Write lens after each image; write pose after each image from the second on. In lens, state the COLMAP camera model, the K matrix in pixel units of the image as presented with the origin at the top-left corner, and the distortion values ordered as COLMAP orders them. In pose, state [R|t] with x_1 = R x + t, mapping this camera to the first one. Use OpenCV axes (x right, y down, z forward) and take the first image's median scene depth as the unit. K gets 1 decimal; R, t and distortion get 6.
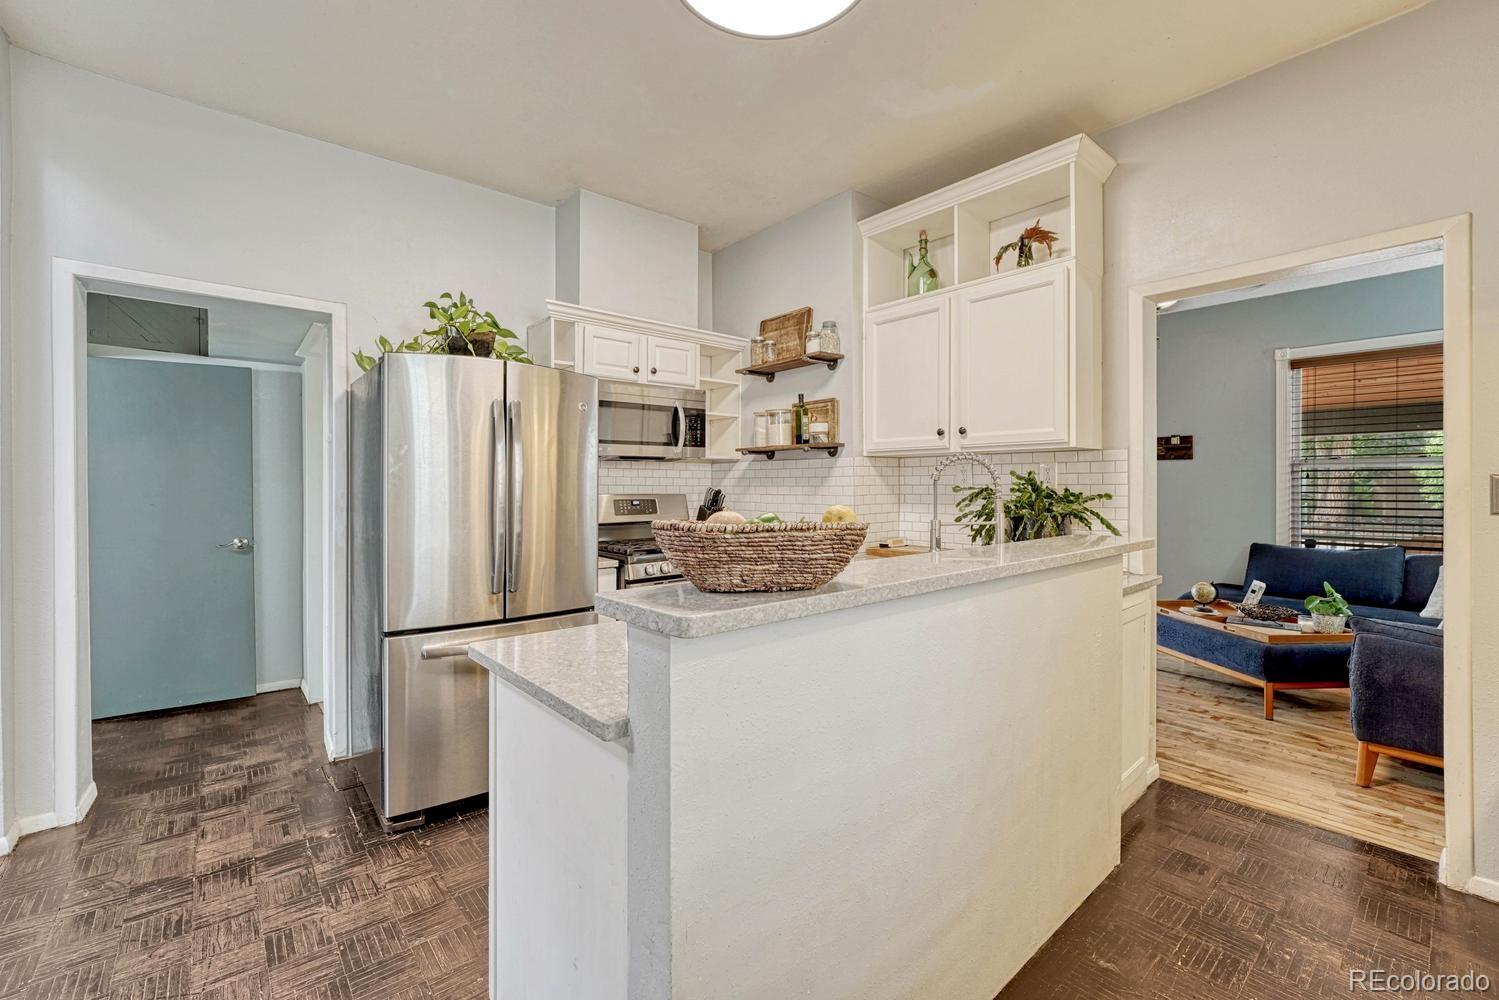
lens RADIAL K [[632.1, 0, 745.0], [0, 632.1, 480.5], [0, 0, 1]] dist [-0.013252, 0.000440]
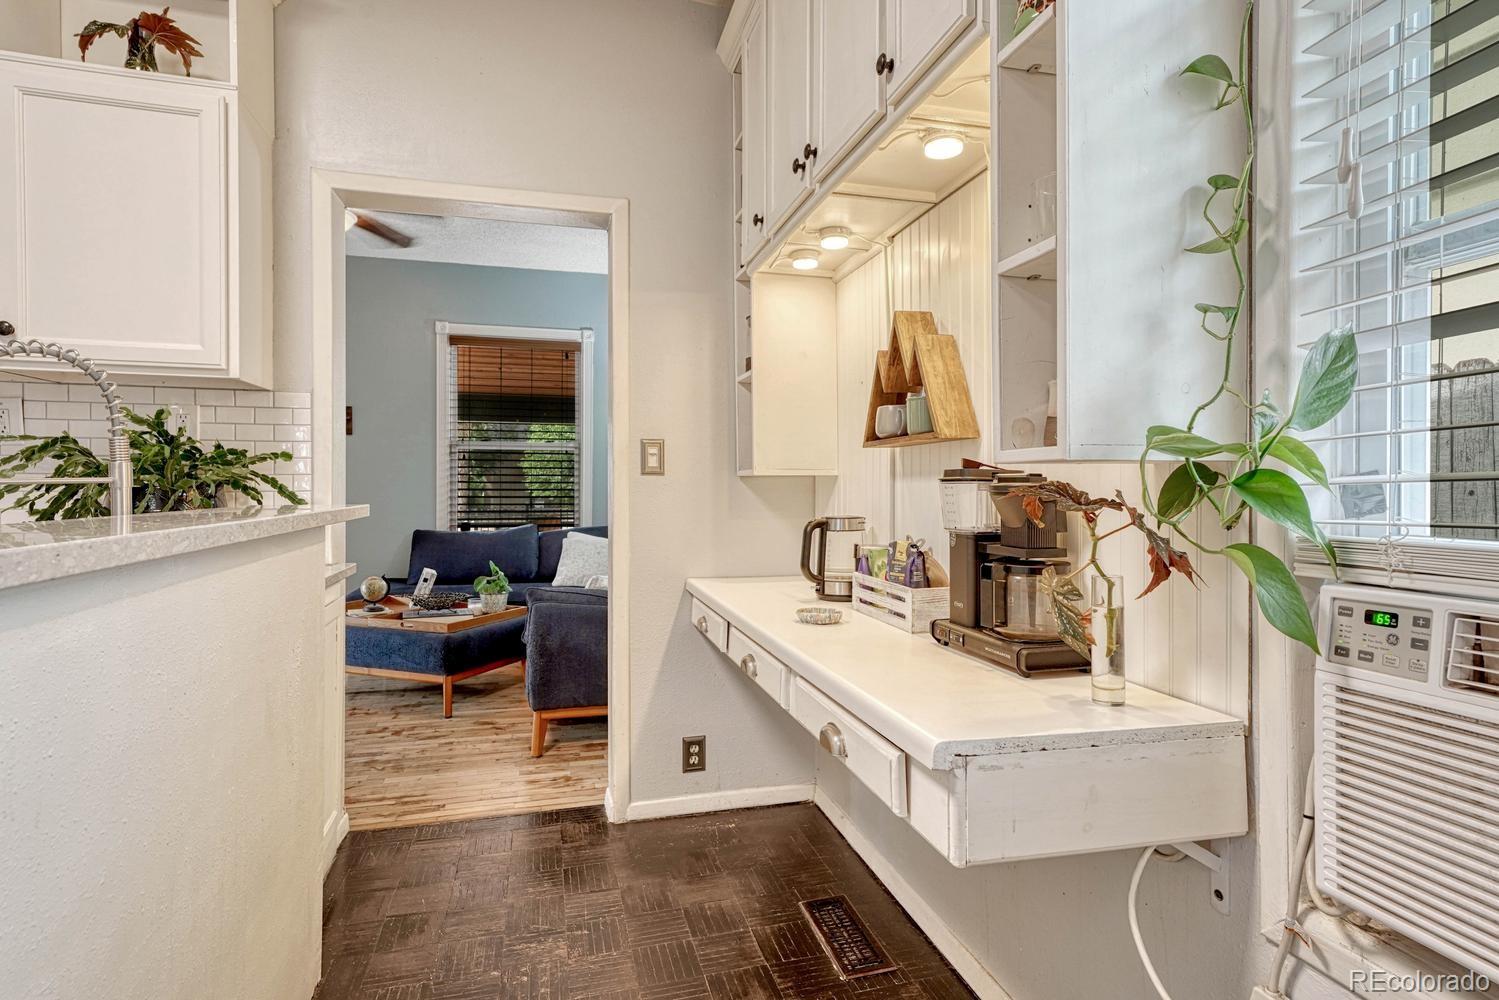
lens RADIAL K [[768.6, 0, 748.3], [0, 768.6, 485.8], [0, 0, 1]] dist [0.015413, -0.000094]
pose [[0.428143, -0.000435, 0.903711, 0.019586], [-0.009612, 0.999941, 0.005036, 0.041519], [-0.903660, -0.010842, 0.428114, 0.147007]]
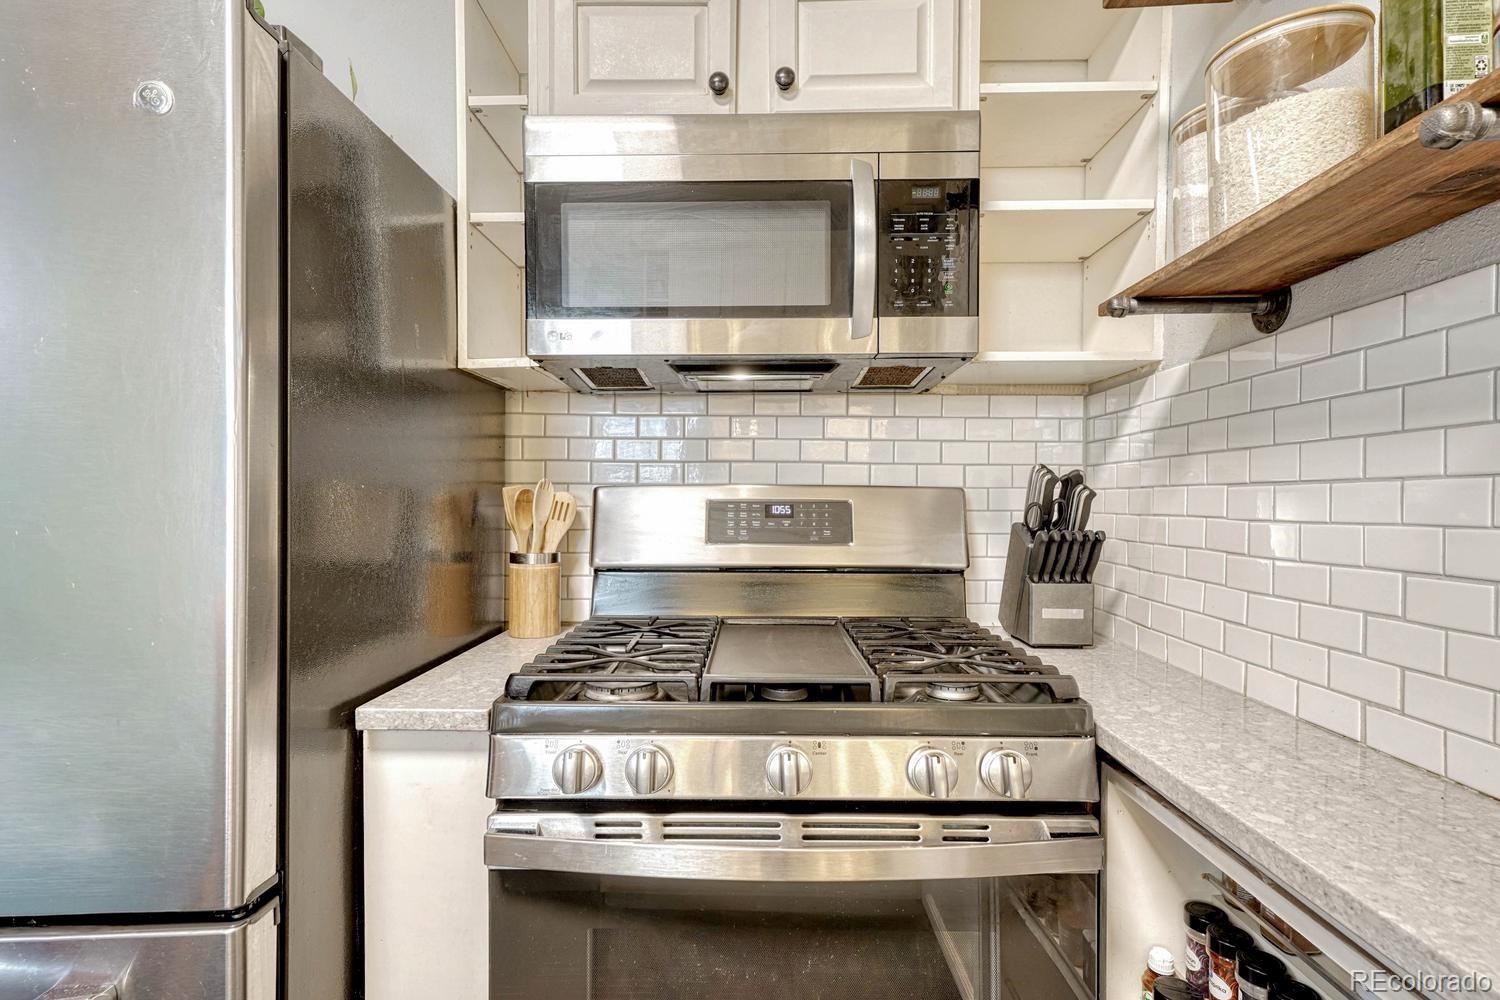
lens RADIAL K [[747.3, 0, 750.0], [0, 747.3, 500.0], [0, 0, 1]] dist [0.034824, 0.000086]
pose [[0.745832, 0.001940, -0.666132, 0.106089], [0.003204, 0.999974, 0.006501, 0.033185], [0.666127, -0.006983, 0.745806, 0.846333]]
